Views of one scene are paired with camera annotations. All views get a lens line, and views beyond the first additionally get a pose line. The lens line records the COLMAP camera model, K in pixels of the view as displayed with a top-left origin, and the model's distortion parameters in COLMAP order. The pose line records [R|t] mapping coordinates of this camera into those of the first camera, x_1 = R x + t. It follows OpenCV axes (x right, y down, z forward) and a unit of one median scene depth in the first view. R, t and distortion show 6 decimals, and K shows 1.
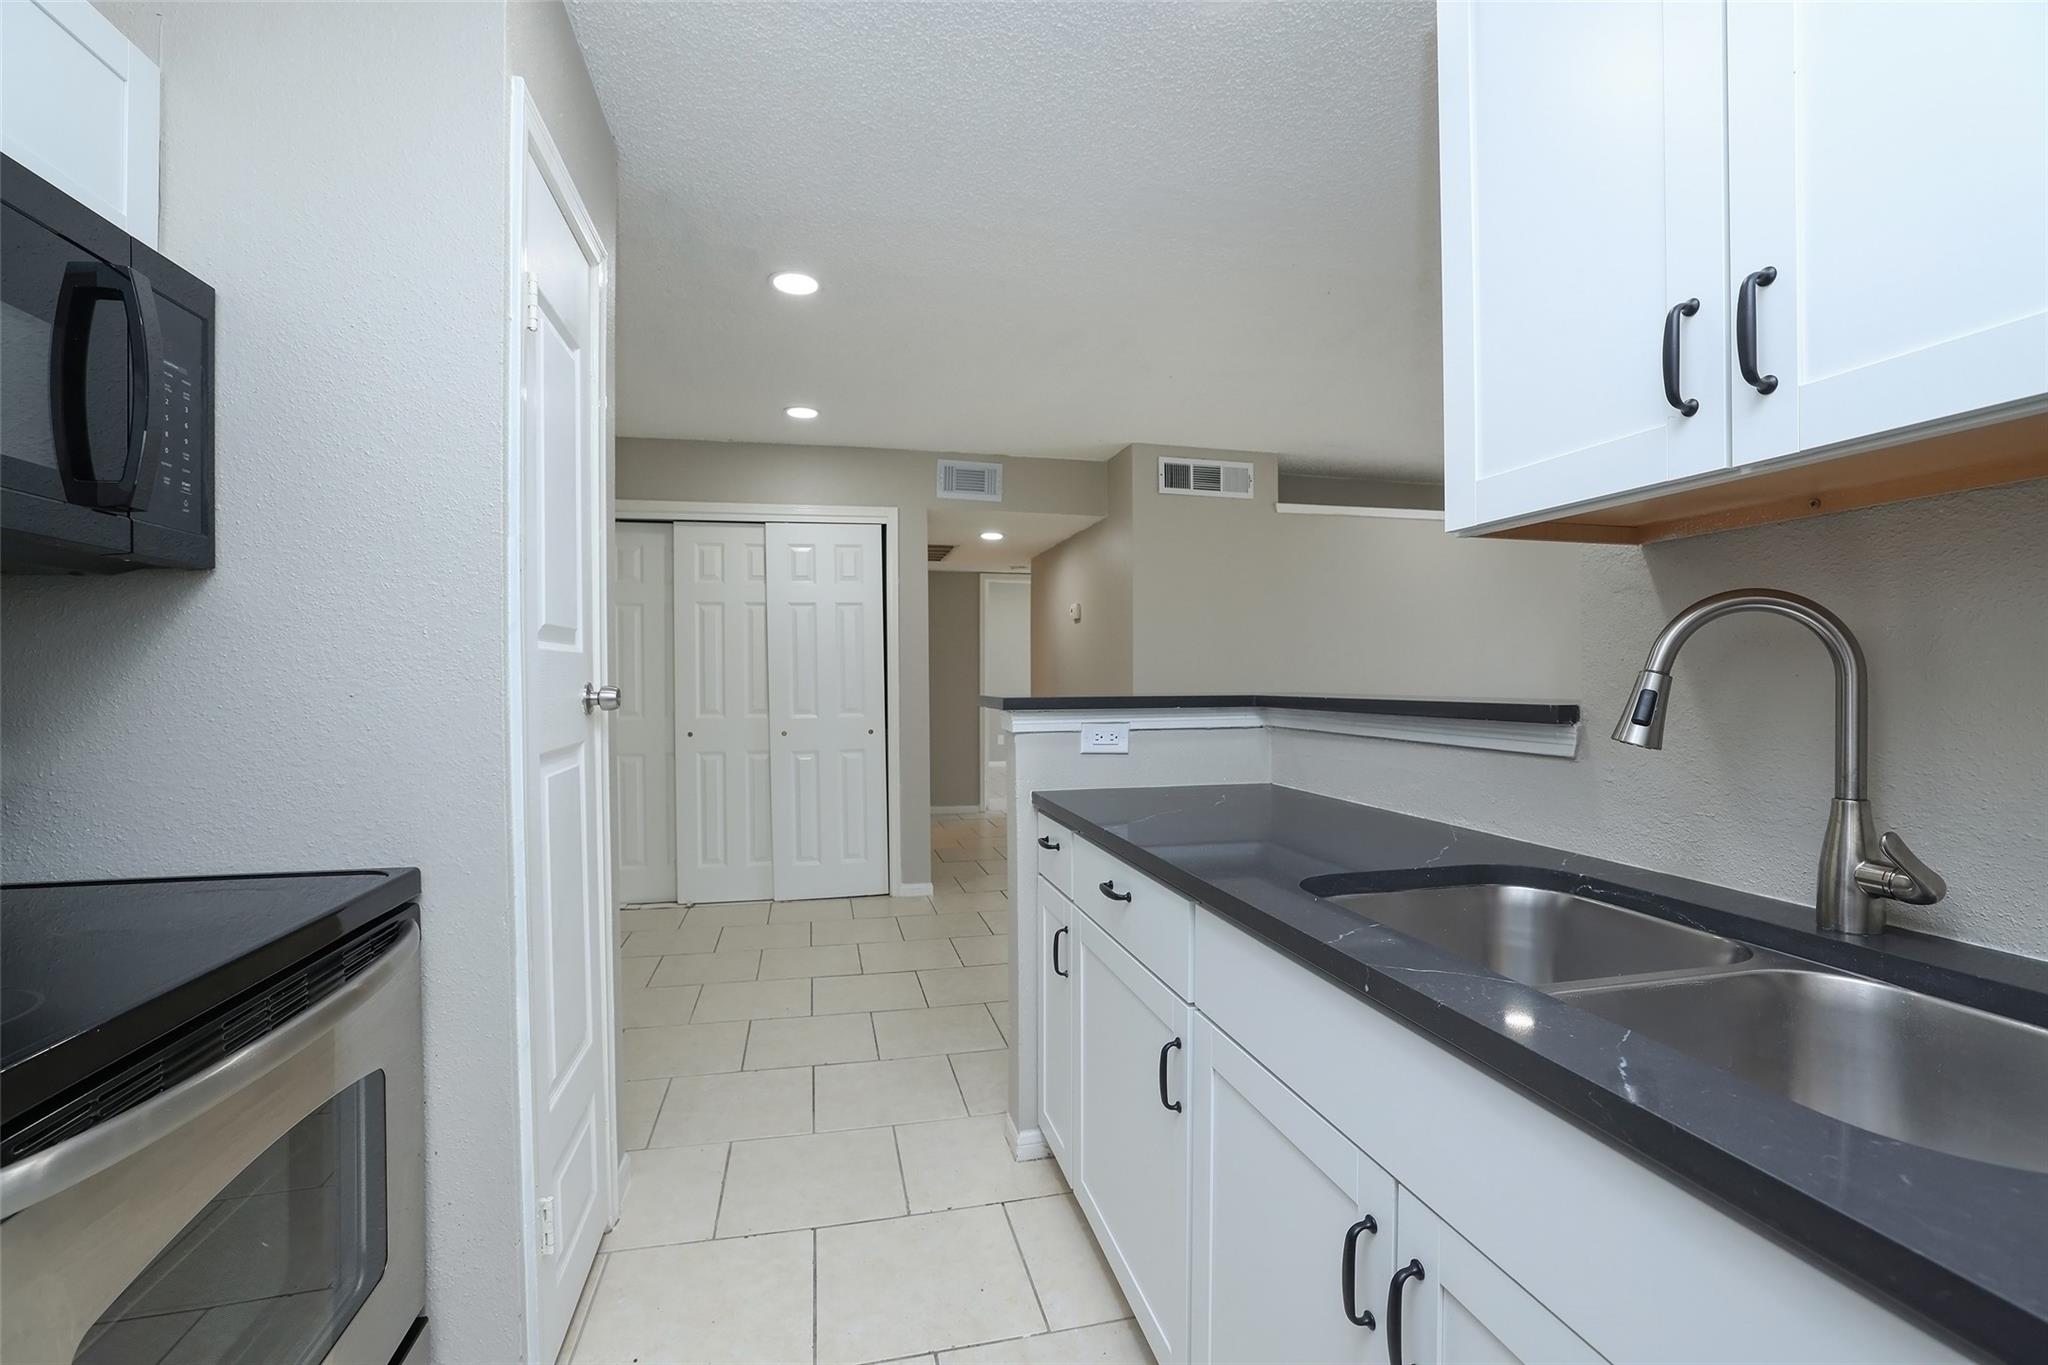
lens RADIAL K [[896.2, 0, 1016.4], [0, 896.2, 680.5], [0, 0, 1]] dist [-0.030392, 0.009518]
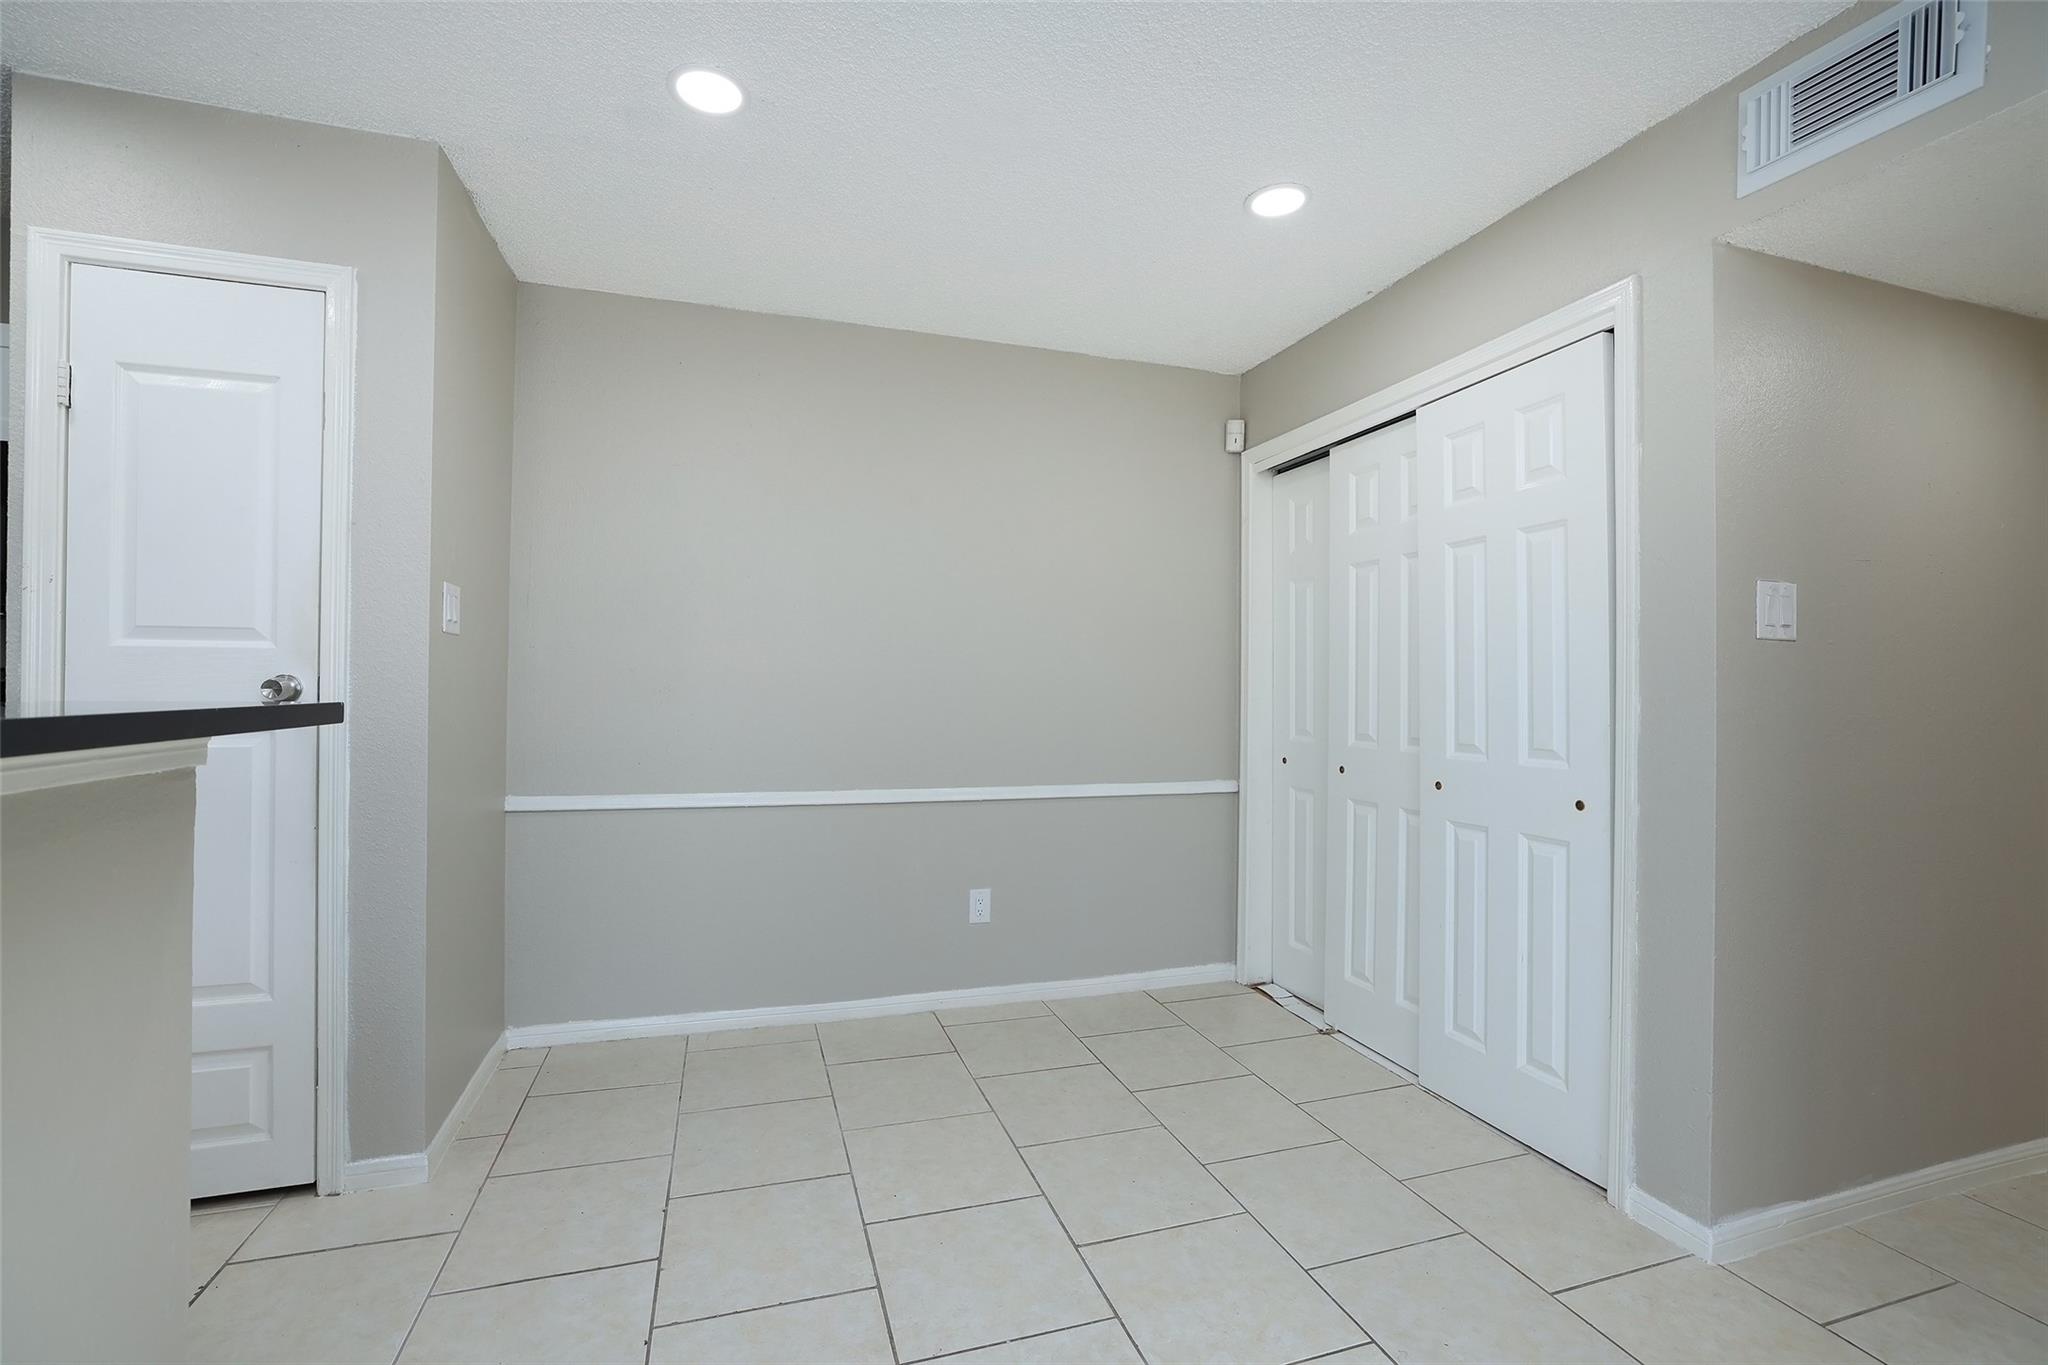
lens RADIAL K [[896.2, 0, 1021.1], [0, 896.2, 680.6], [0, 0, 1]] dist [-0.030392, 0.009518]
pose [[0.073953, 0.000550, -0.997262, 0.543707], [-0.013793, 0.999905, -0.000471, -0.001596], [0.997166, 0.013790, 0.073953, 1.462557]]
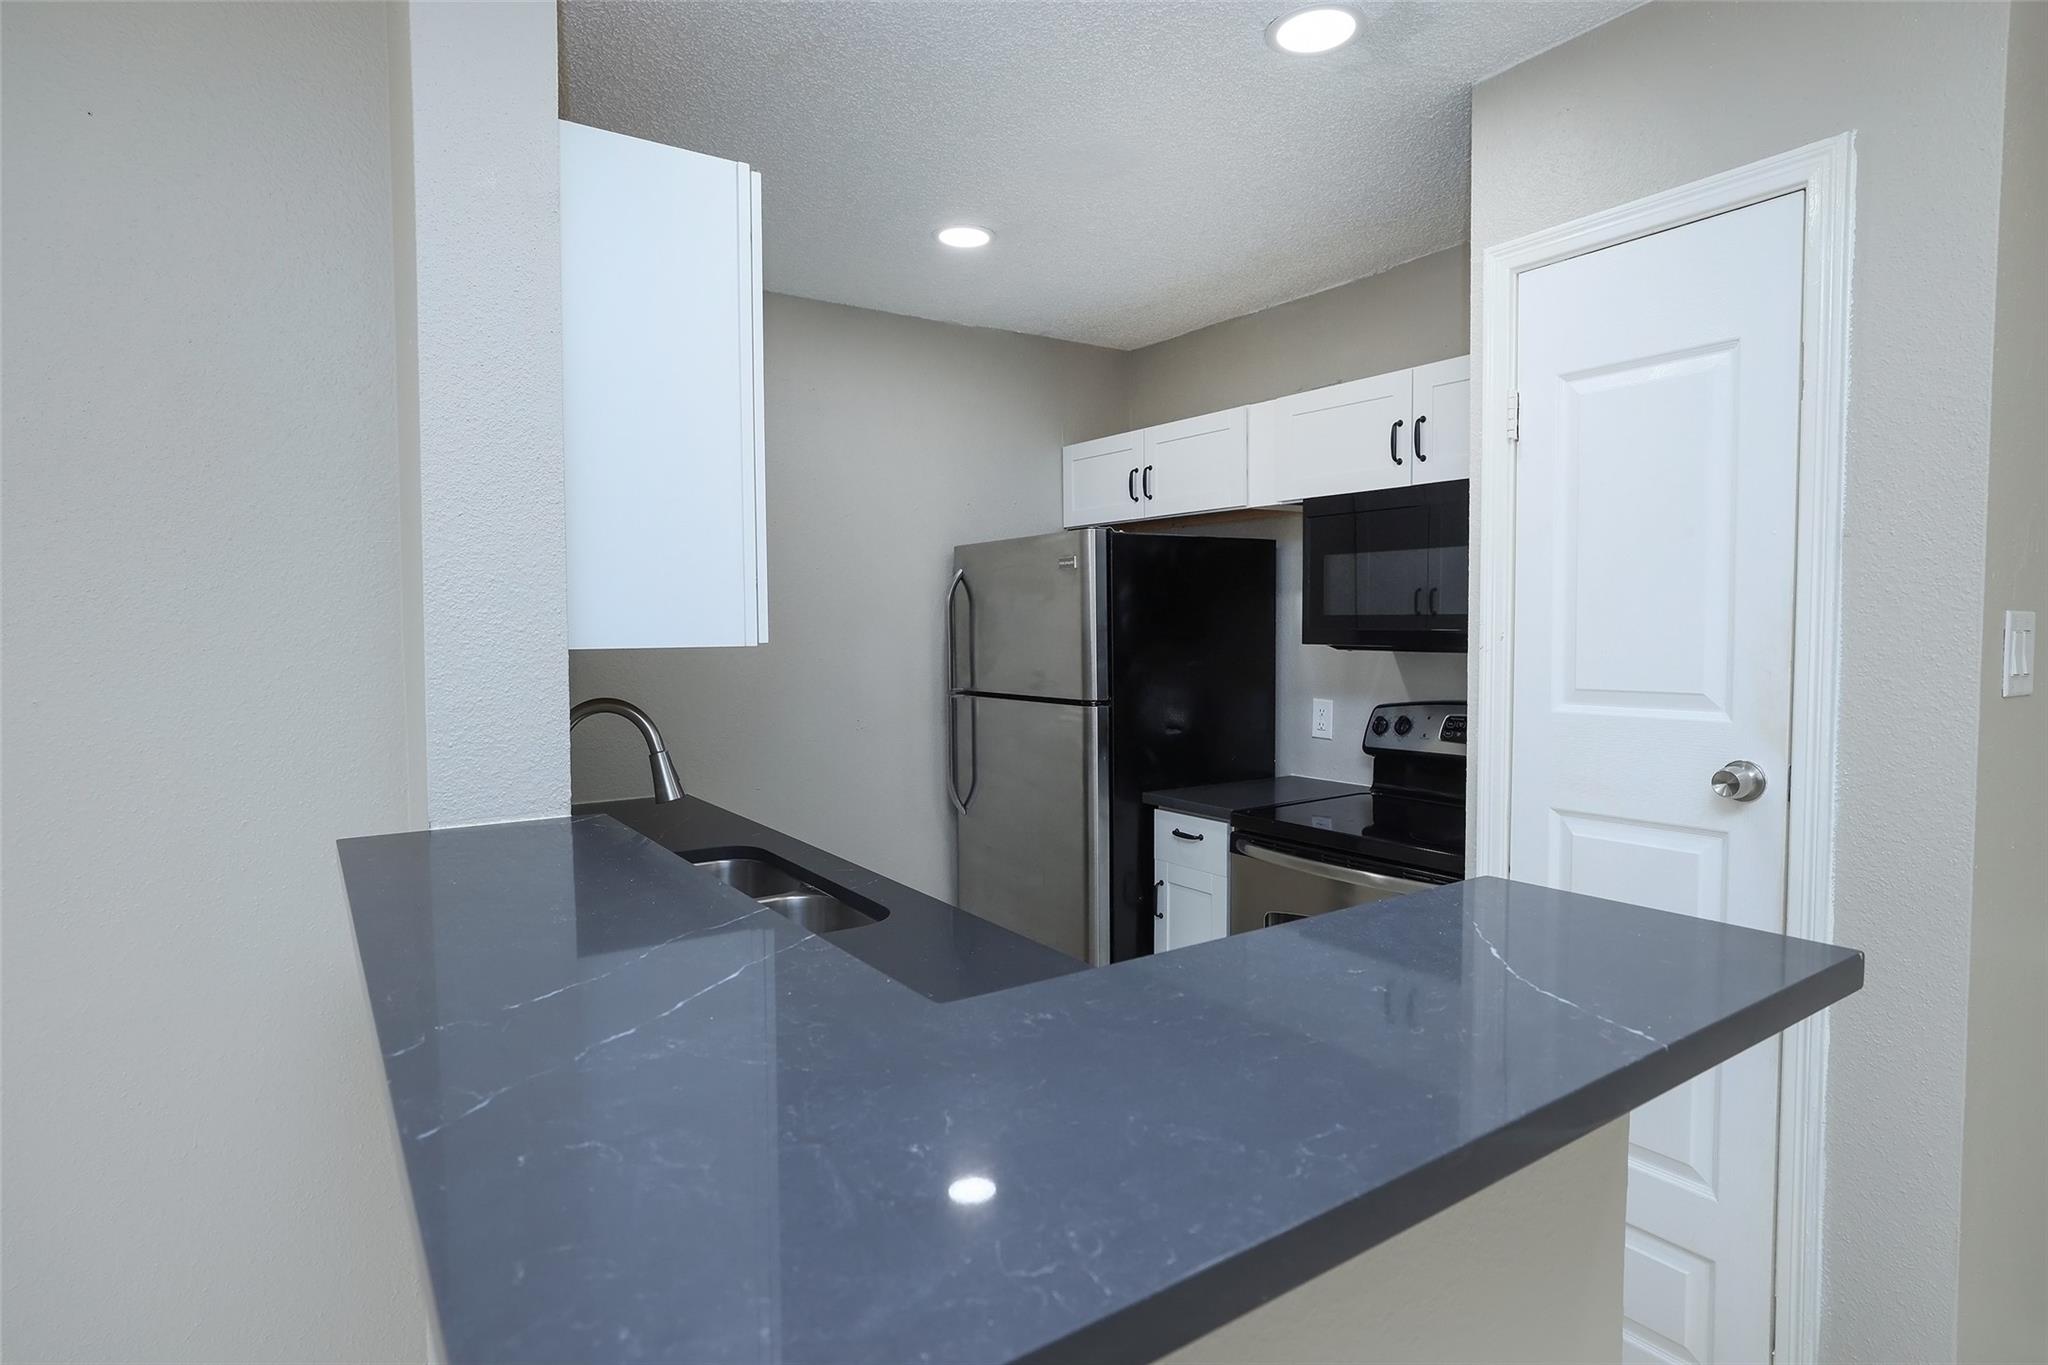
lens RADIAL K [[1083.2, 0, 999.9], [0, 1083.2, 692.4], [0, 0, 1]] dist [-0.005868, 0.003582]
pose [[-0.944104, 0.033610, -0.327929, 0.363950], [0.014294, 0.998027, 0.061138, -0.099676], [0.329336, 0.053034, -0.942722, 1.344809]]
